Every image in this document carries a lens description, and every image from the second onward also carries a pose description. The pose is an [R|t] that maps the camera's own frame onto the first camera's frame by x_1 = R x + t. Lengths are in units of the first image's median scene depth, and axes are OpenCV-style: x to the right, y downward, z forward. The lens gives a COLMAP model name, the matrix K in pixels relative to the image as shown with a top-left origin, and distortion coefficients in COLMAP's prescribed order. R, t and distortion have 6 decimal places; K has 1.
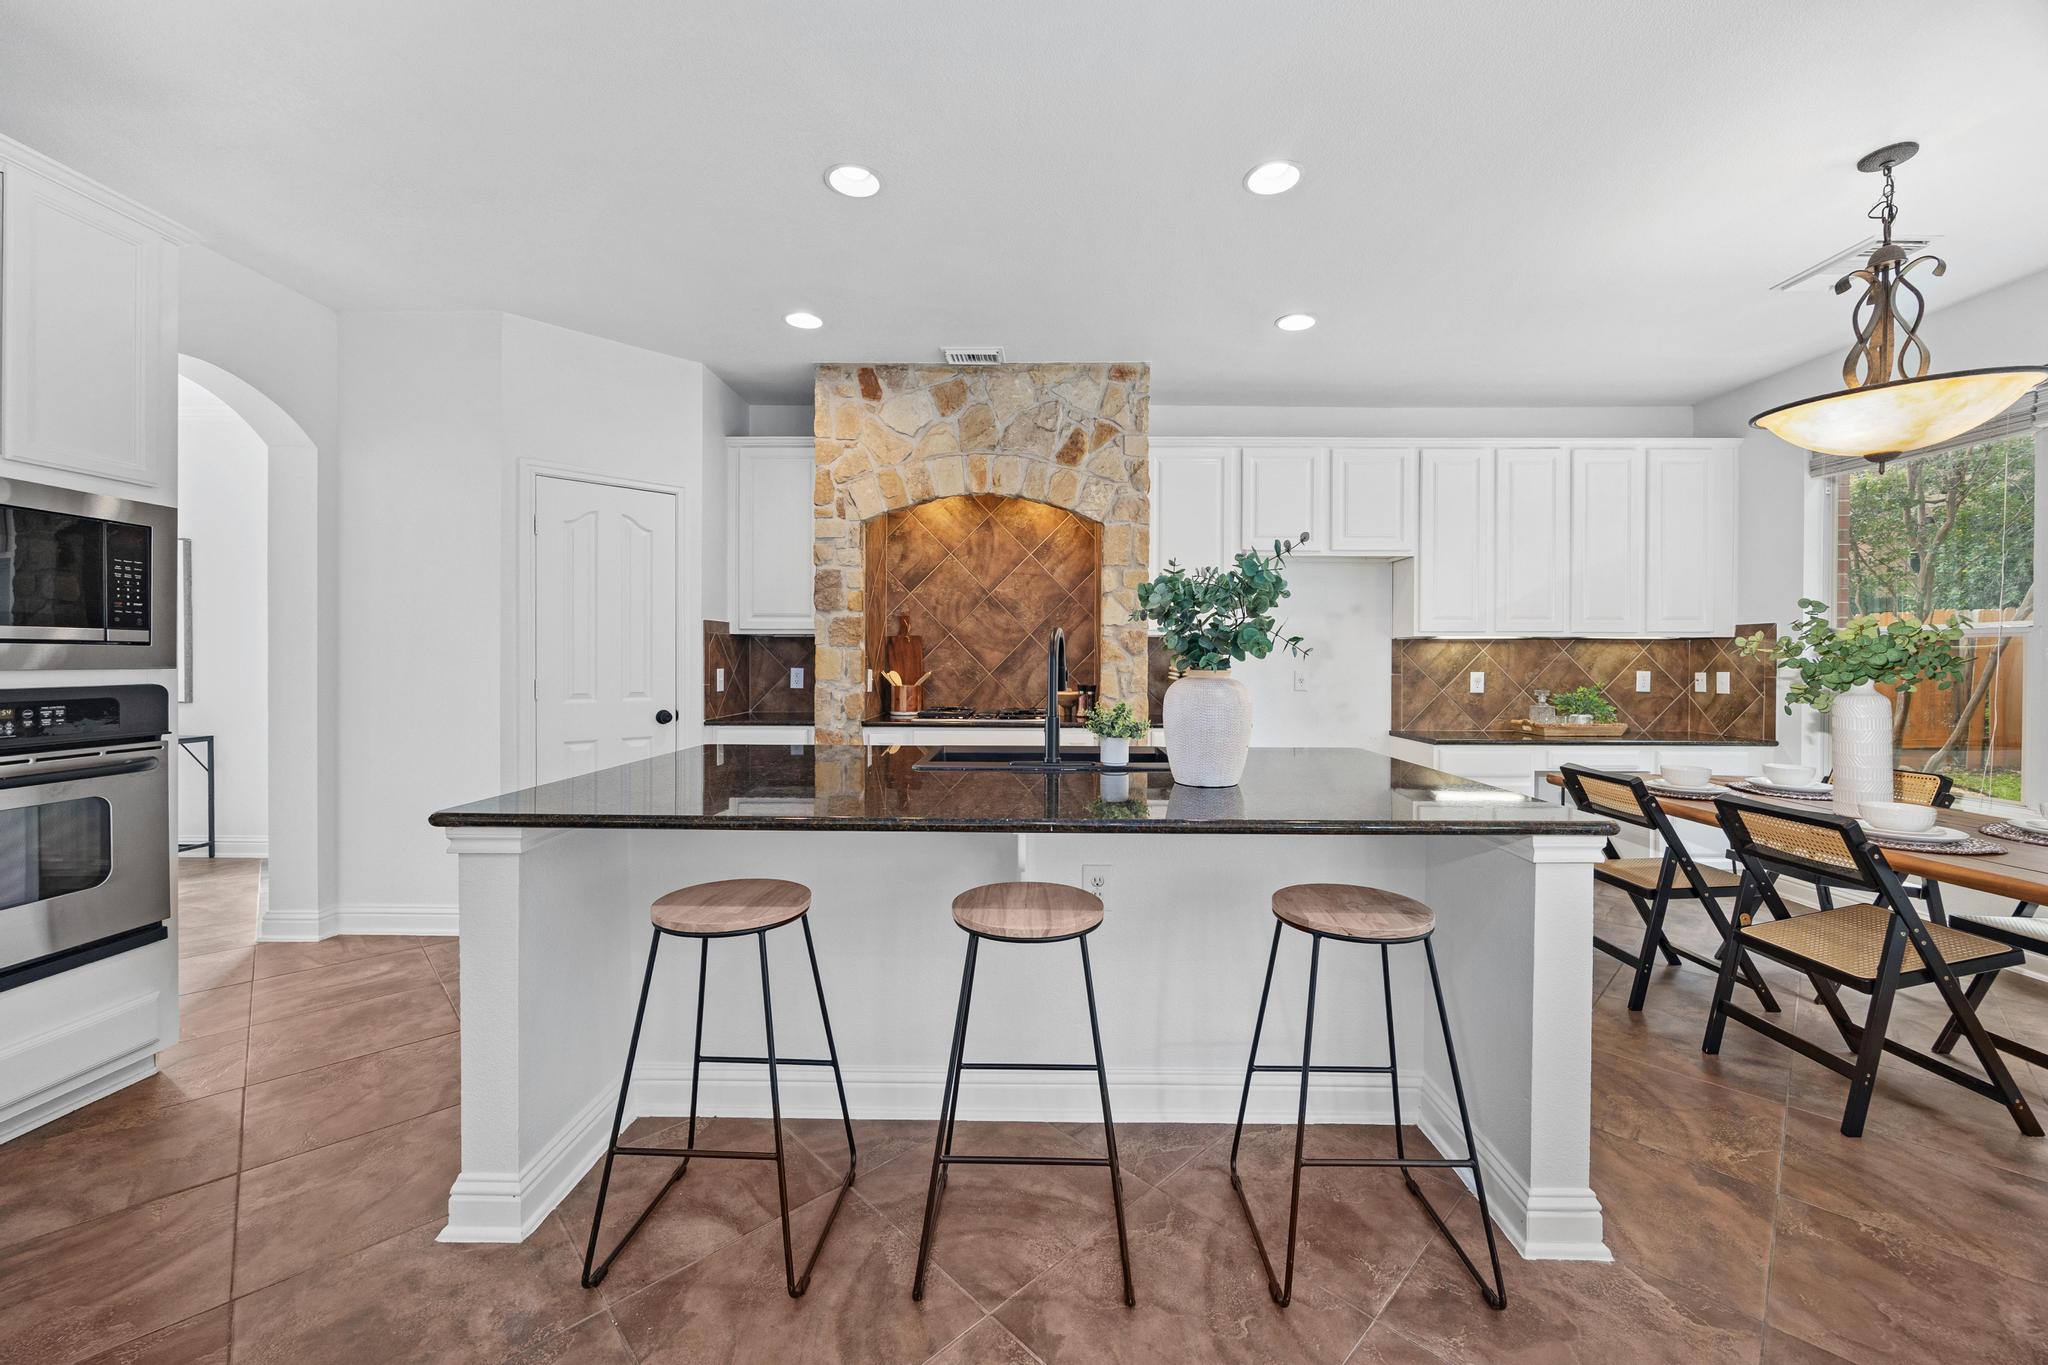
lens RADIAL K [[777.7, 0, 1028.8], [0, 777.7, 664.1], [0, 0, 1]] dist [-0.004997, -0.000253]
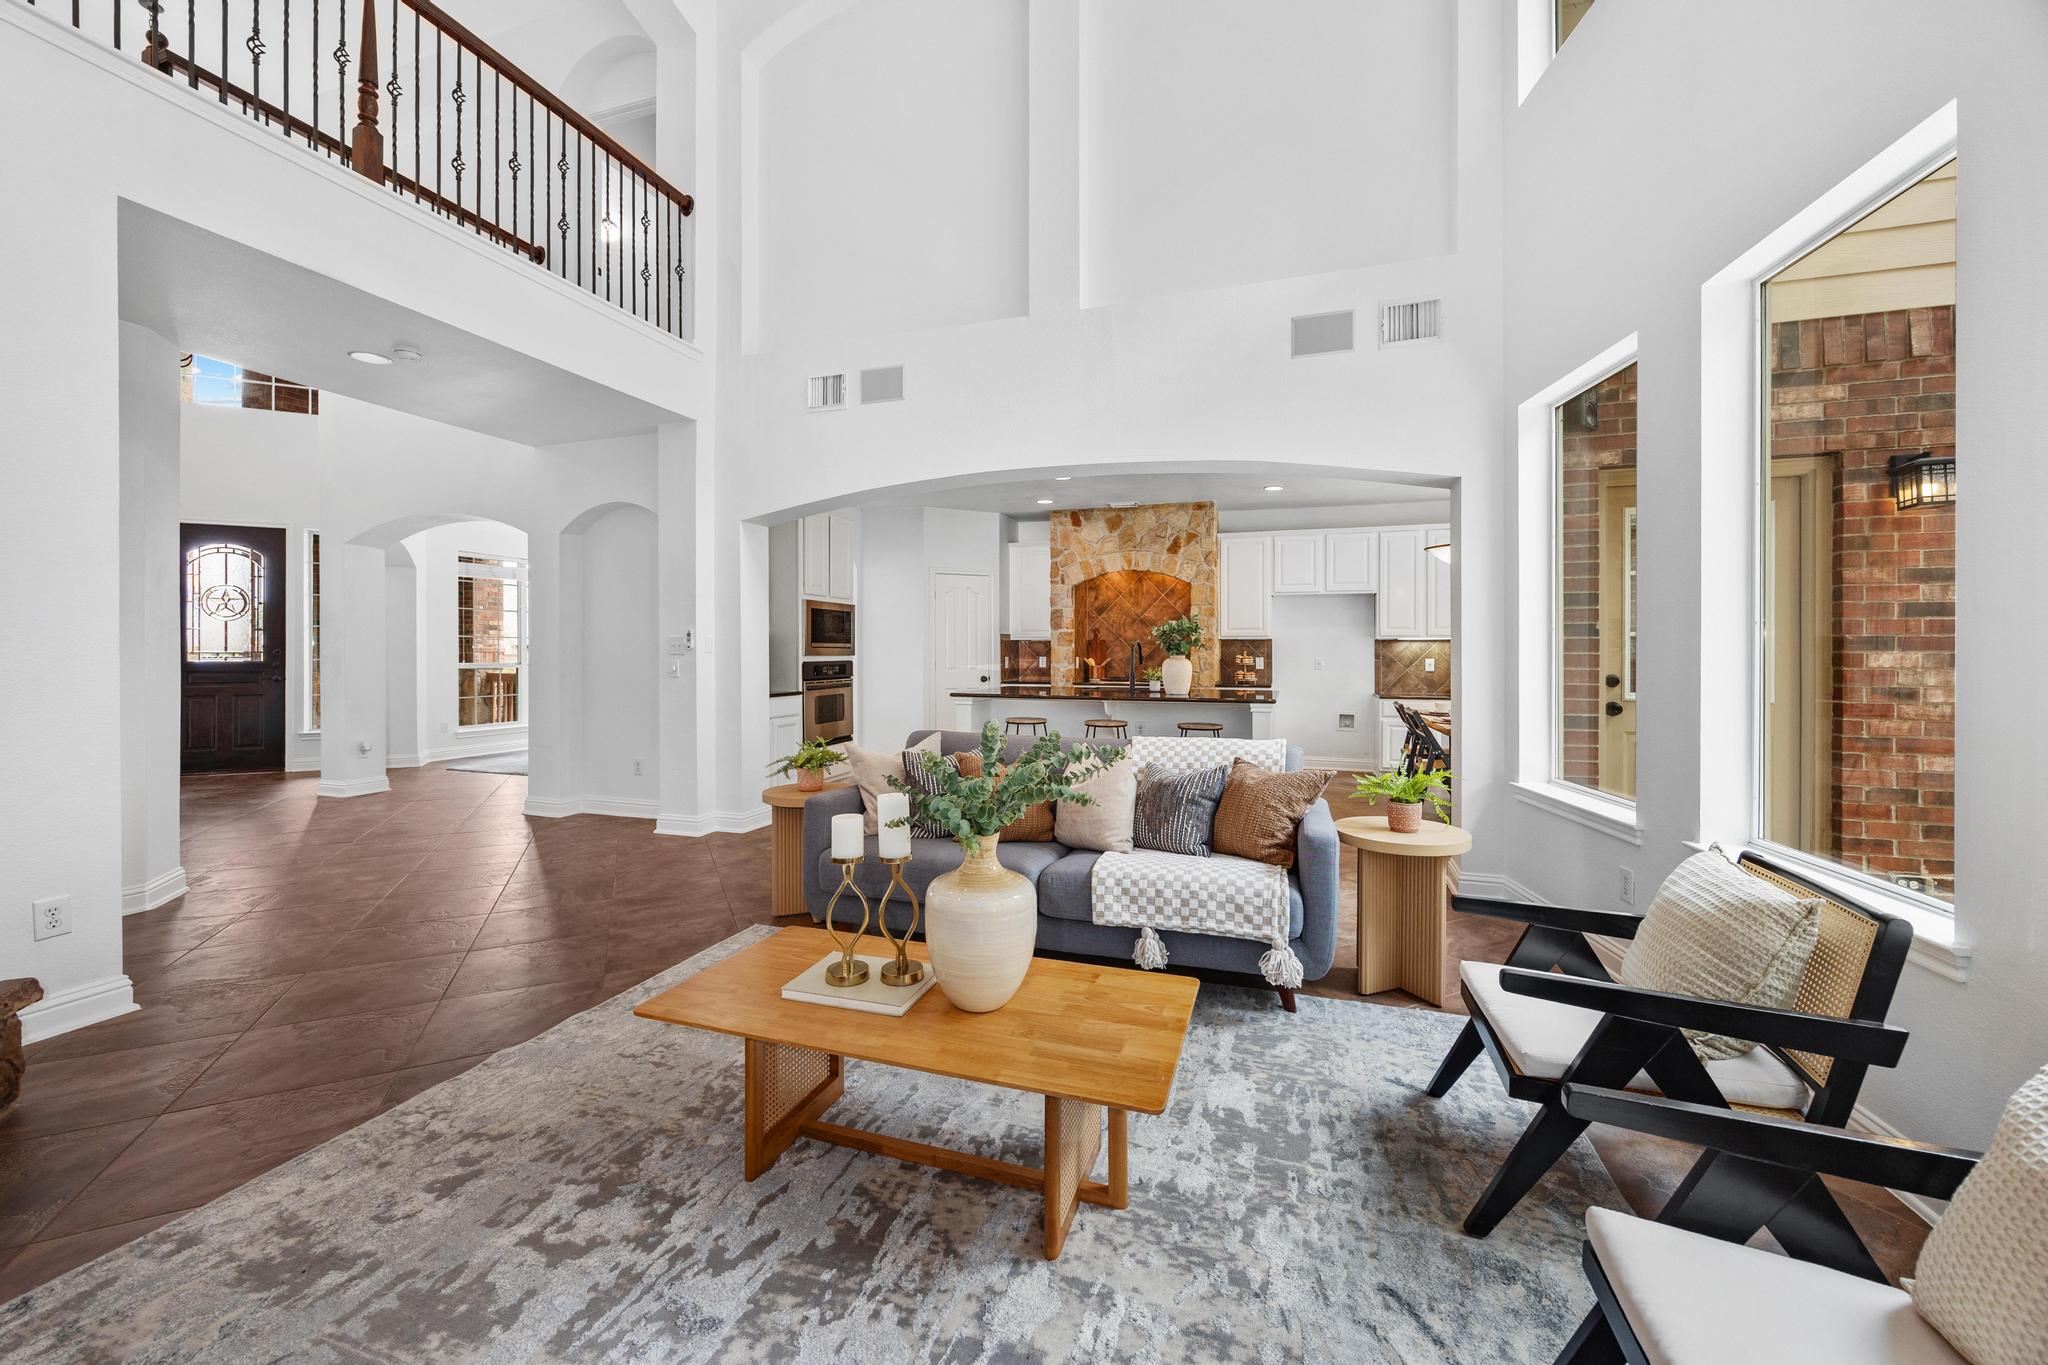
lens RADIAL K [[777.7, 0, 1028.8], [0, 777.7, 664.1], [0, 0, 1]] dist [-0.004997, -0.000253]
pose [[0.952210, 0.001943, -0.305439, 0.290218], [0.000567, 0.999967, 0.008130, 0.008394], [0.305445, -0.007915, 0.952177, -0.952363]]
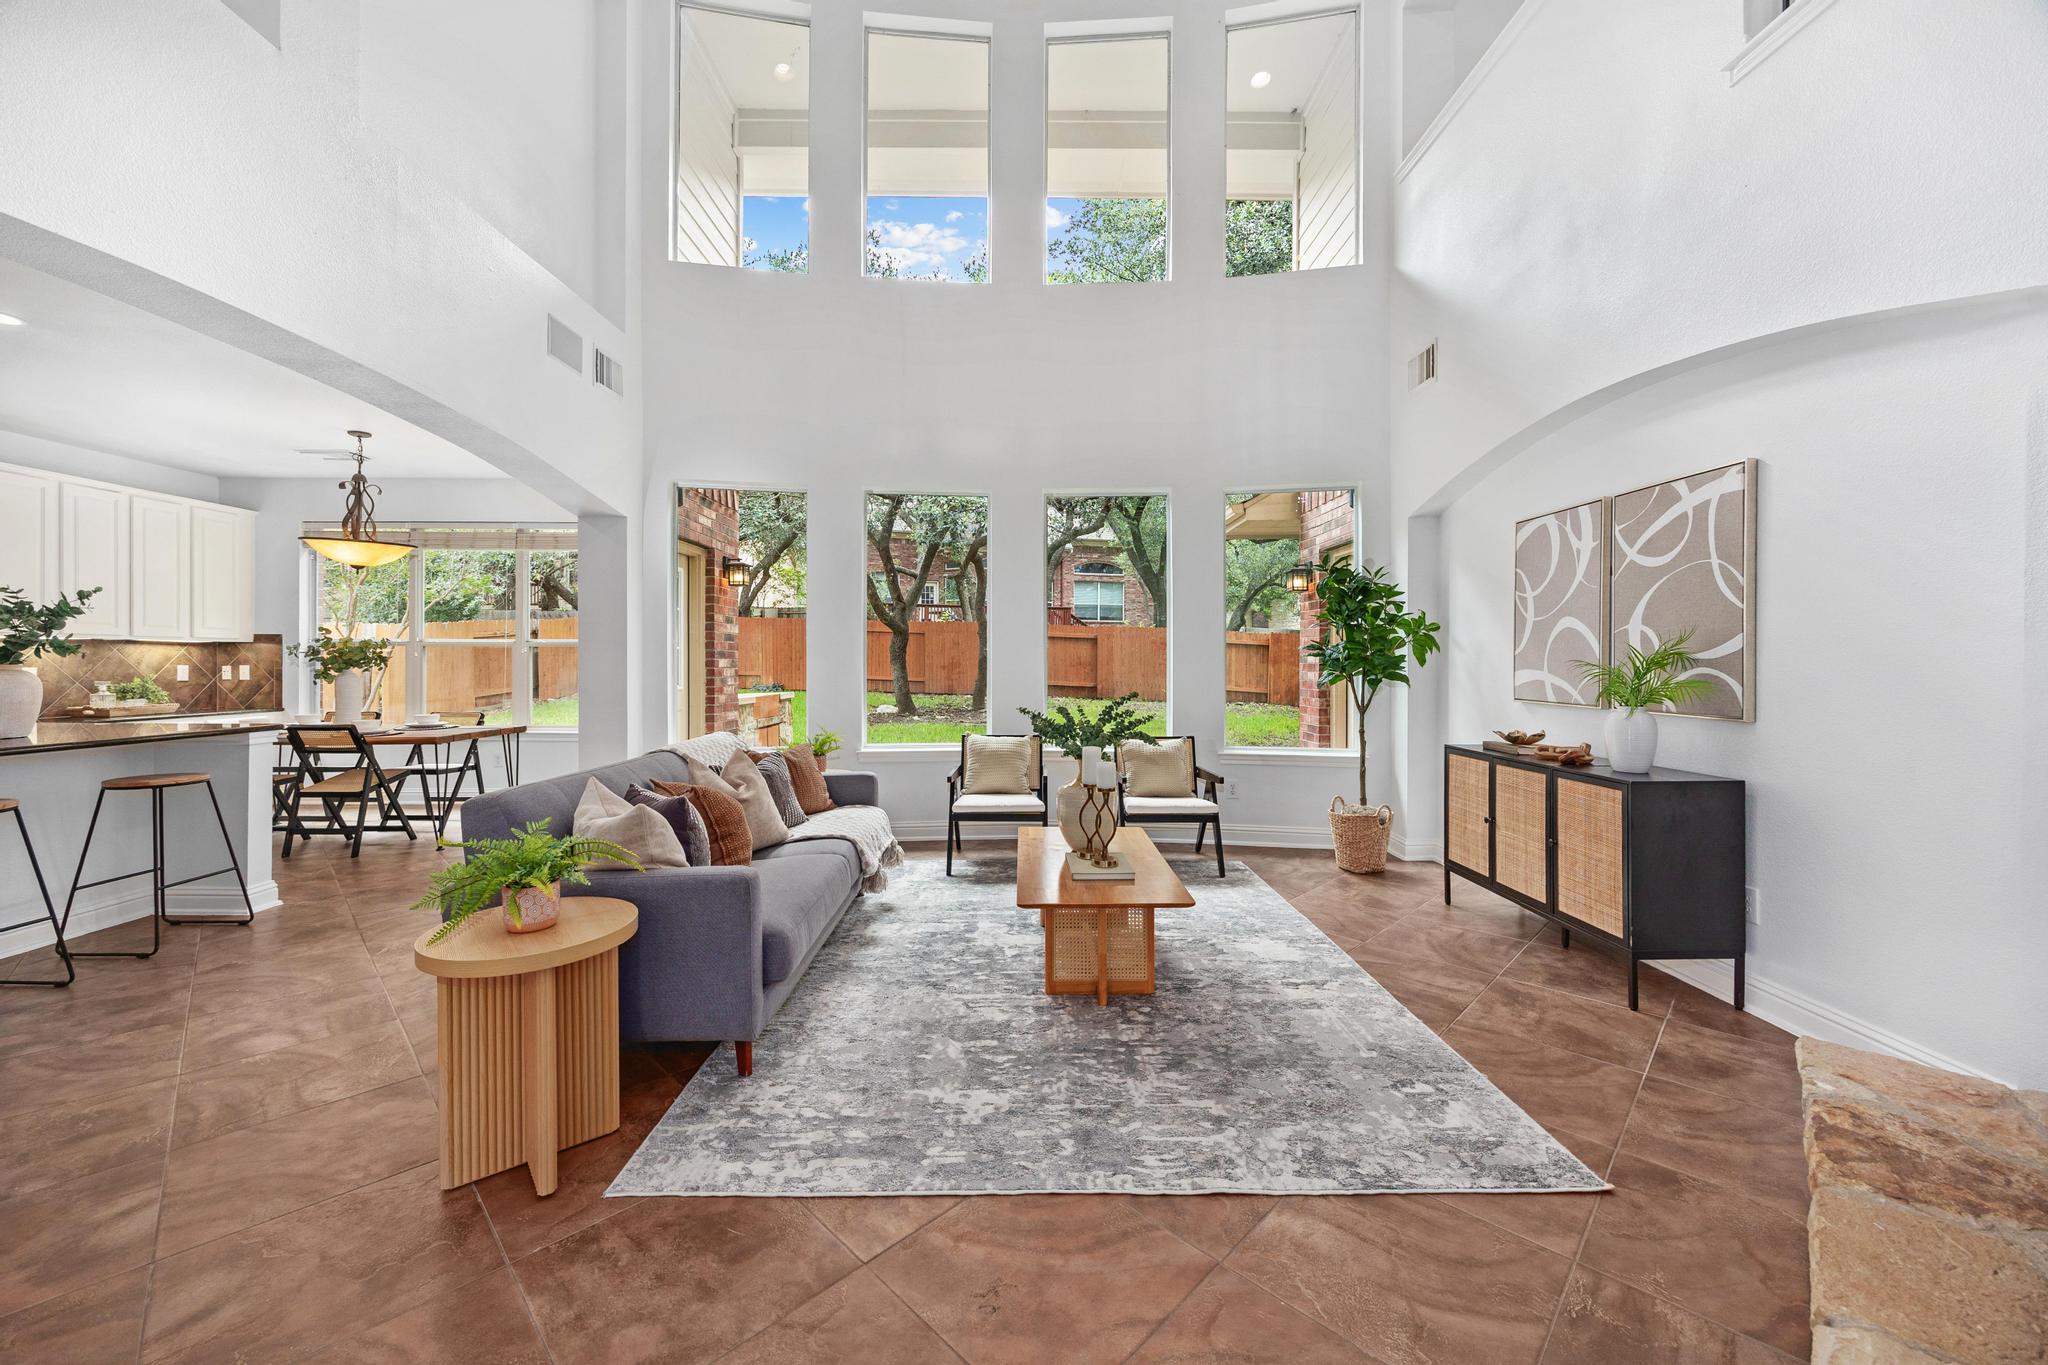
lens RADIAL K [[777.7, 0, 1028.8], [0, 777.7, 664.1], [0, 0, 1]] dist [-0.004997, -0.000253]
pose [[-0.027321, -0.007027, 0.999602, -0.652637], [0.002953, 0.999970, 0.007110, 0.001614], [-0.999622, 0.003146, -0.027299, -0.481360]]
